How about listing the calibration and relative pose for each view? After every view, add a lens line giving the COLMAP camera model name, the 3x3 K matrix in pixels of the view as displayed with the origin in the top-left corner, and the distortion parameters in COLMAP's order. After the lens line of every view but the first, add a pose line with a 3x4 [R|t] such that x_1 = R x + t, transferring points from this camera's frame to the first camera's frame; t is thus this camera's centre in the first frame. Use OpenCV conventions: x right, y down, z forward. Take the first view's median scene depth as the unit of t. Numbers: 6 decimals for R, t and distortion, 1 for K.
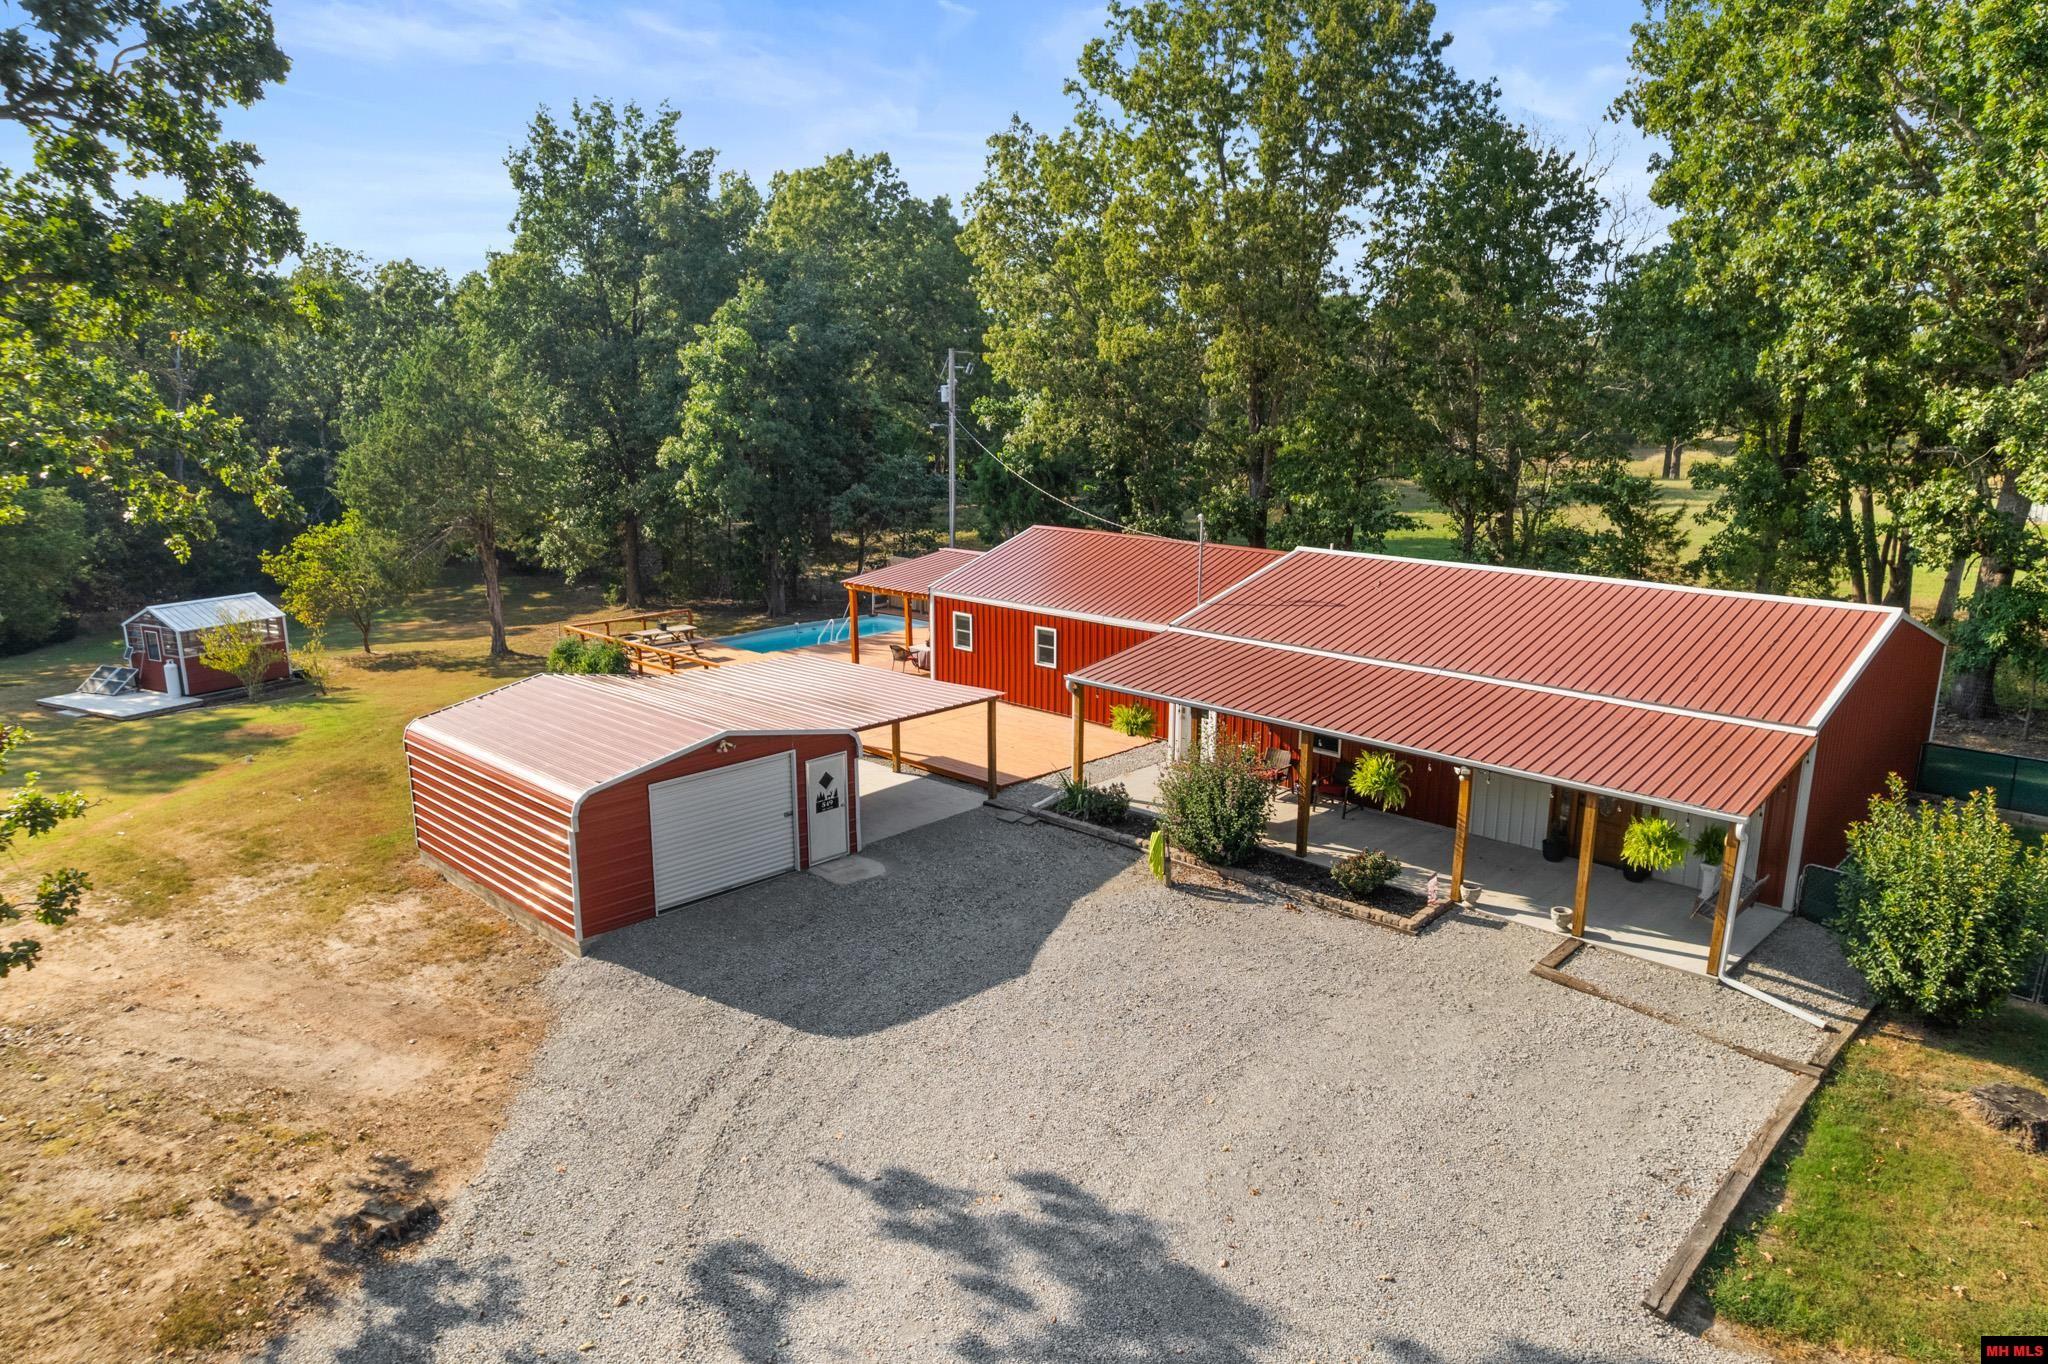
lens RADIAL K [[1326.8, 0, 1018.8], [0, 1326.8, 686.6], [0, 0, 1]] dist [-0.064366, 0.059473]
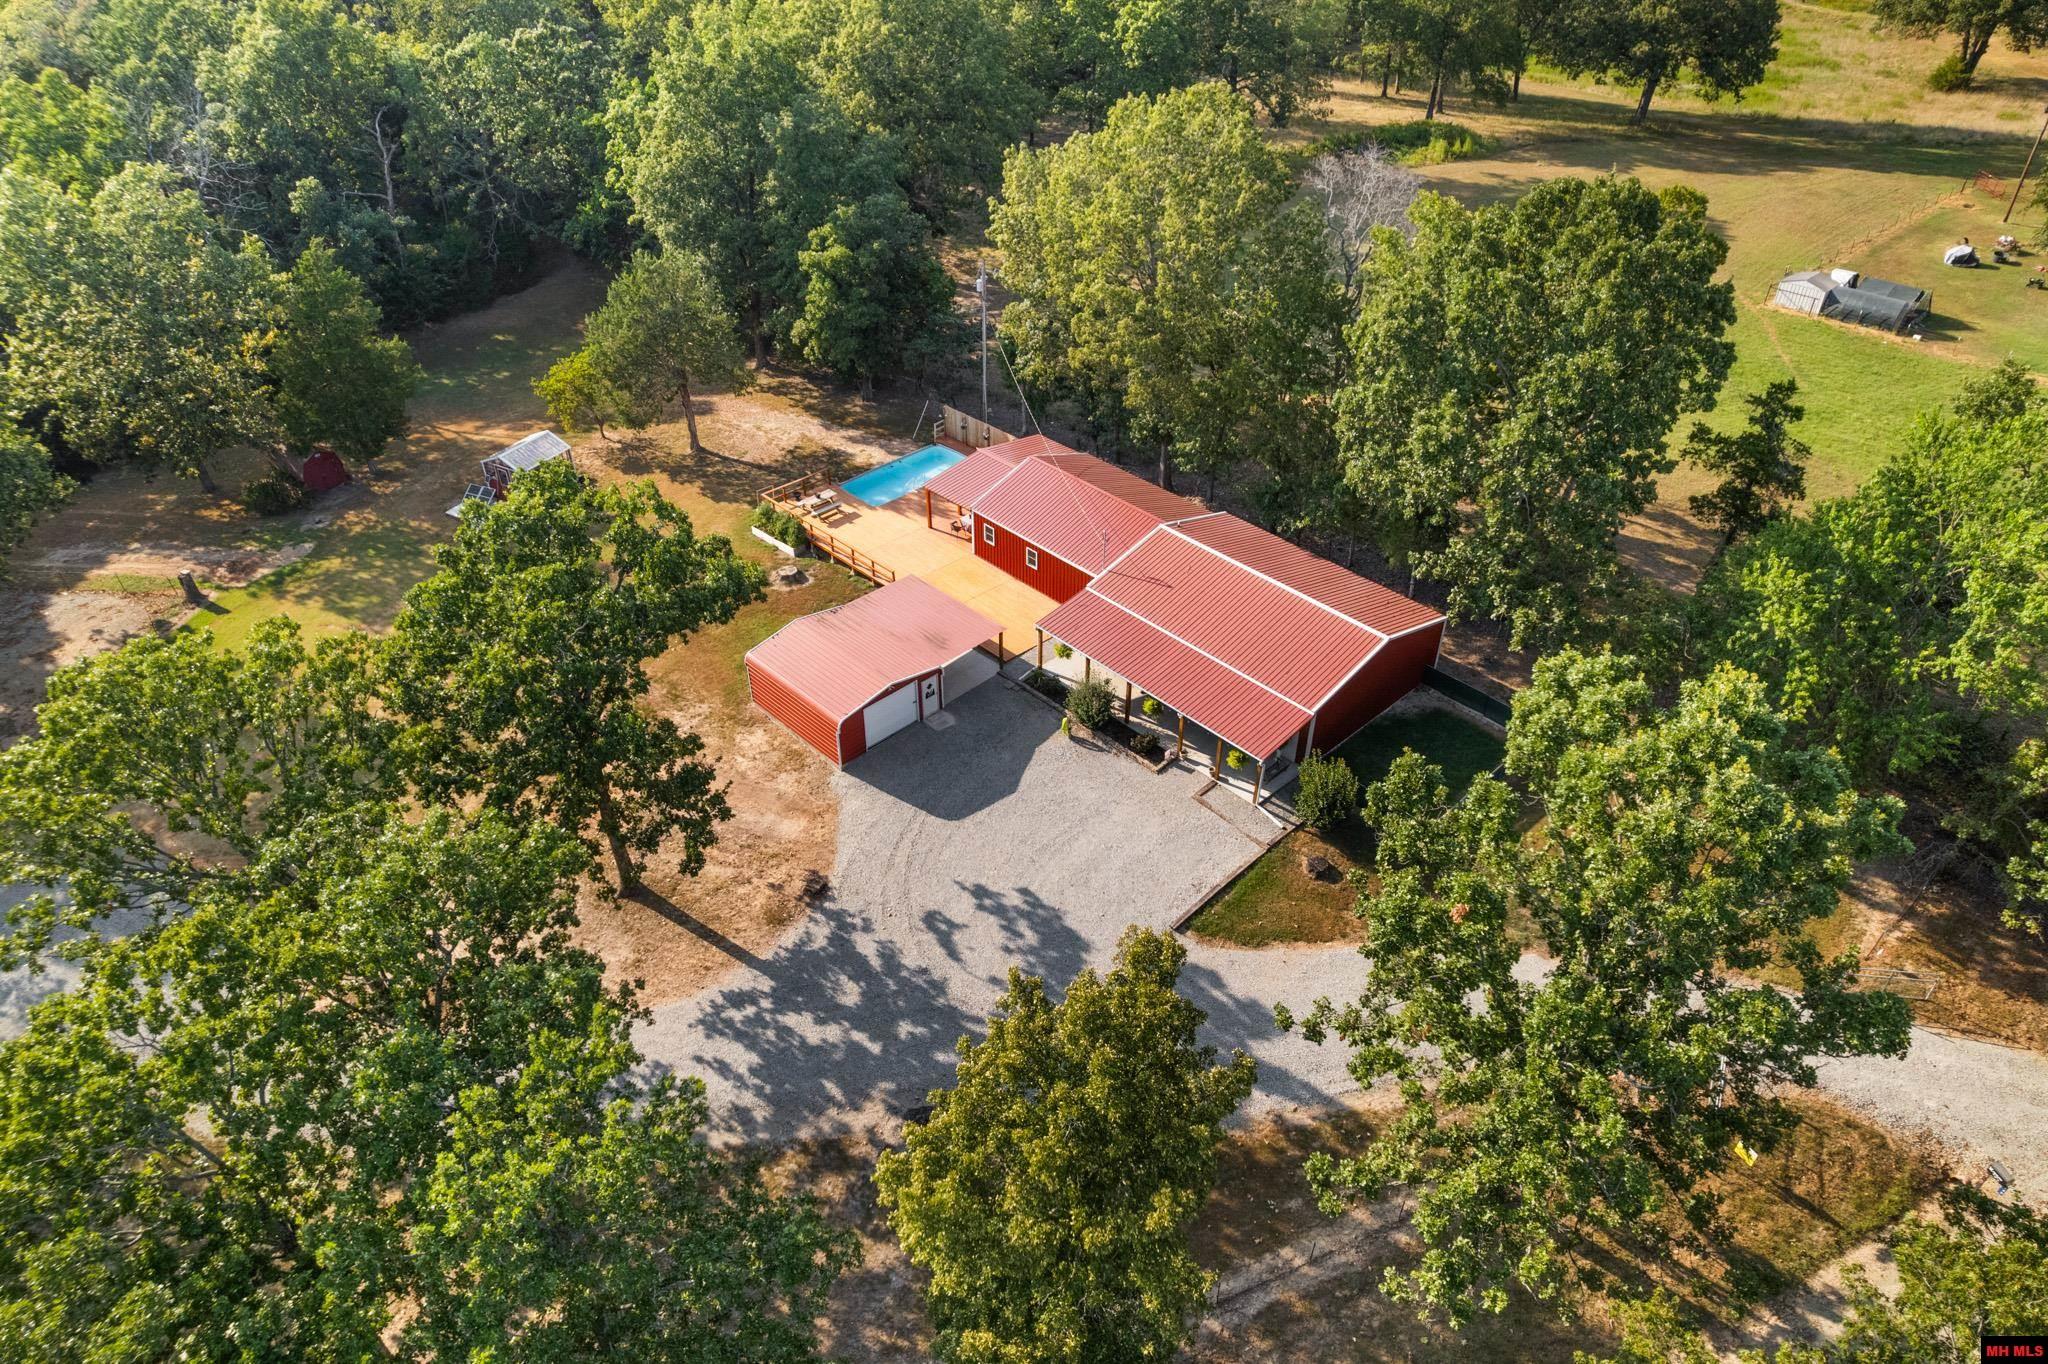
lens RADIAL K [[1326.8, 0, 1030.8], [0, 1326.8, 679.9], [0, 0, 1]] dist [-0.064366, 0.059473]
pose [[0.999666, 0.024038, -0.009522, 0.063017], [-0.018140, 0.914485, 0.404213, -0.983871], [0.018425, -0.403905, 0.914615, -1.267651]]
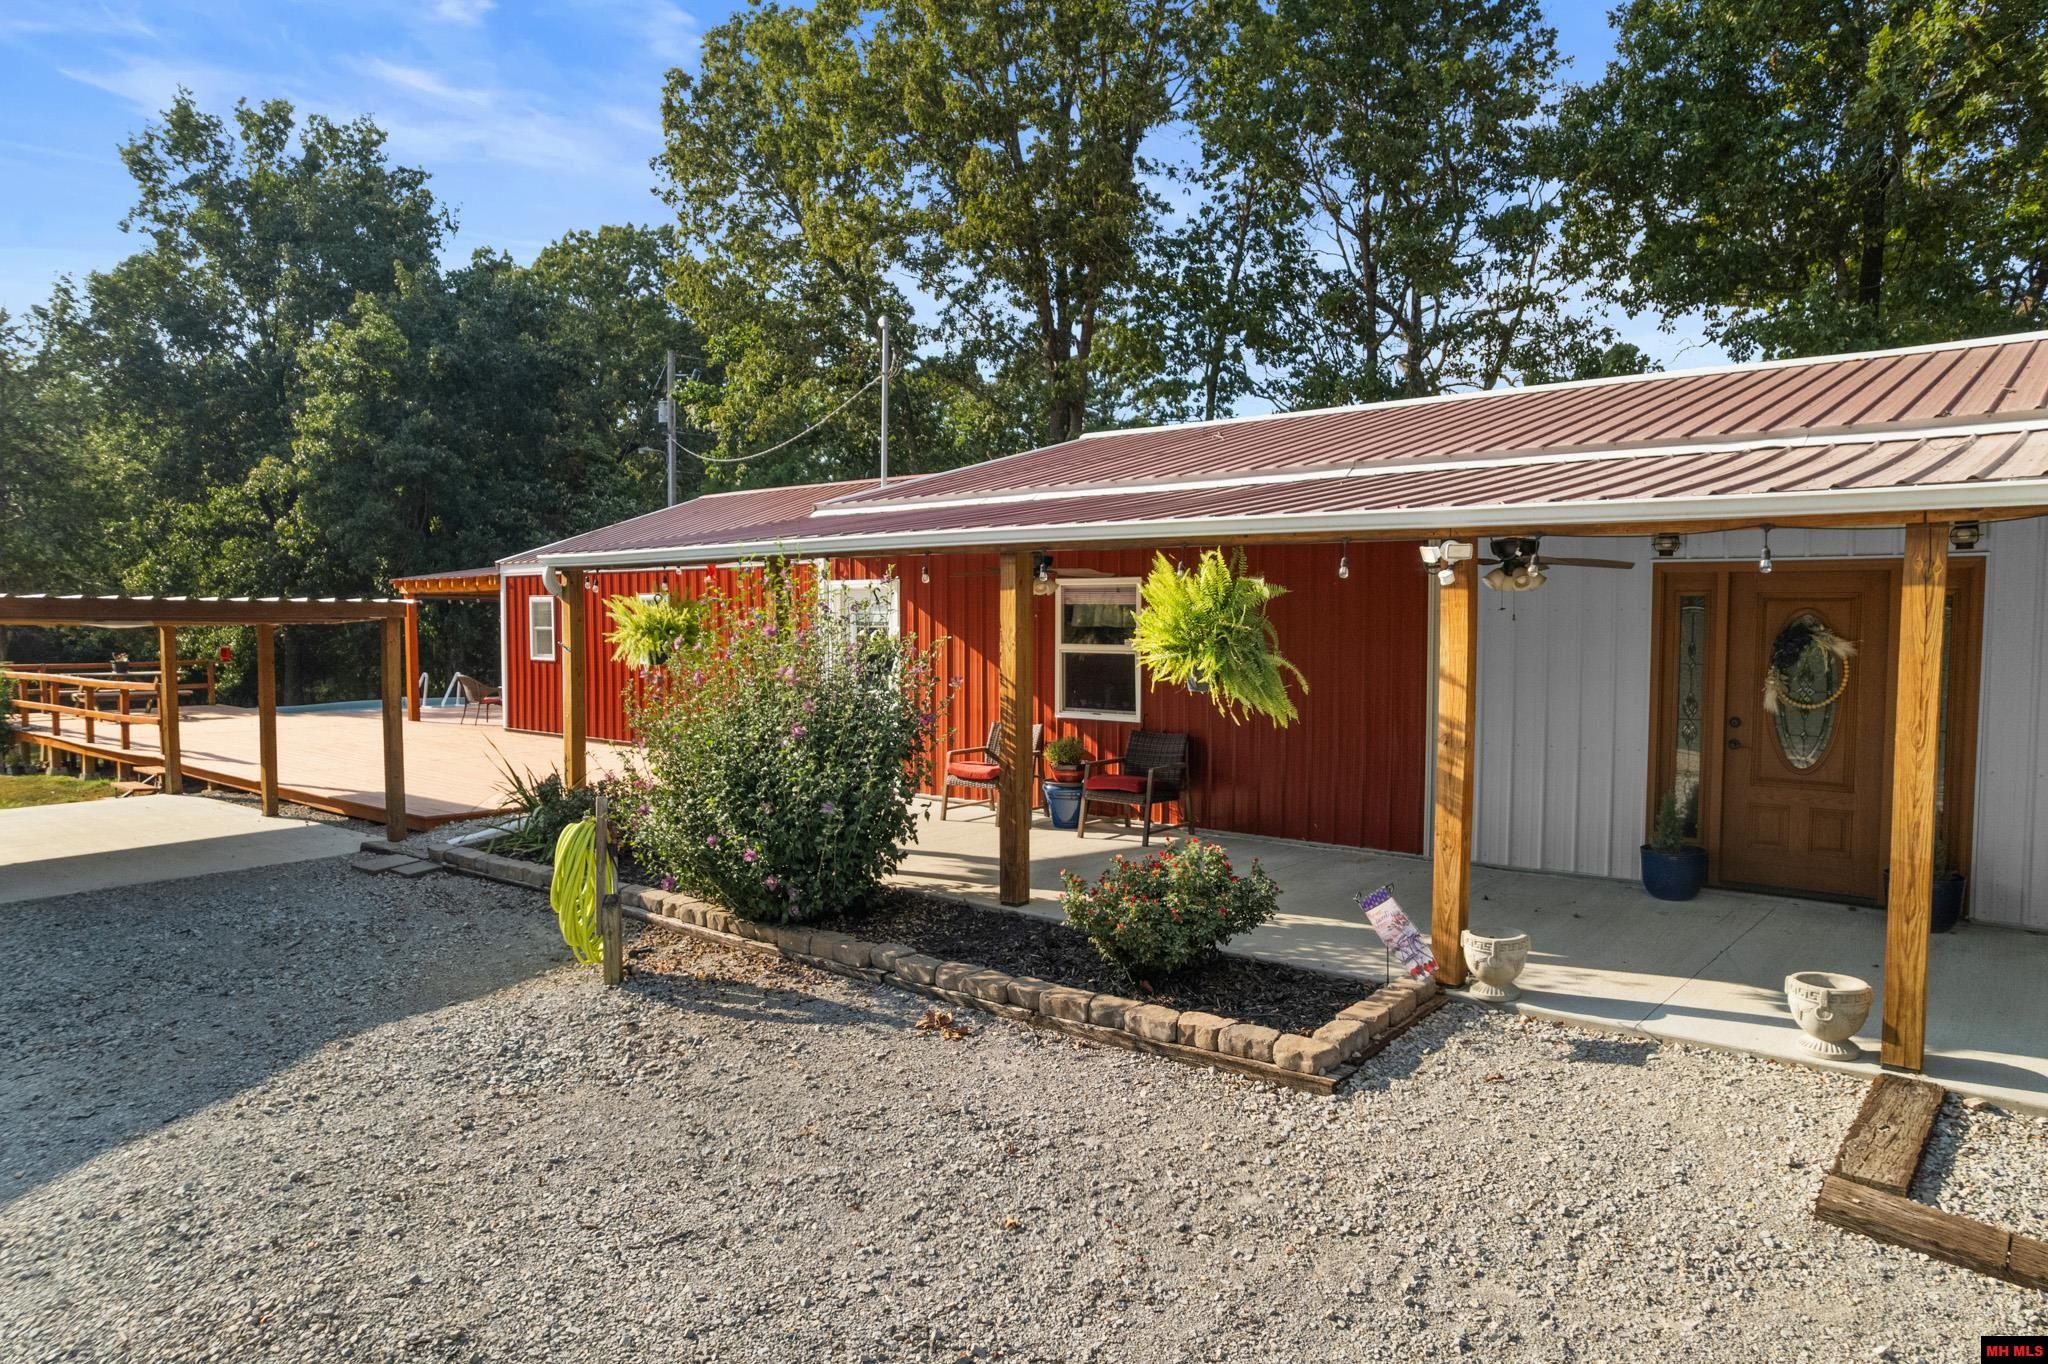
lens RADIAL K [[1326.8, 0, 1035.3], [0, 1326.8, 656.5], [0, 0, 1]] dist [-0.064366, 0.059473]
pose [[0.995785, 0.001998, 0.091695, 0.196835], [0.015813, 0.981052, -0.193099, 0.140068], [-0.090343, 0.193735, 0.976885, 0.662268]]
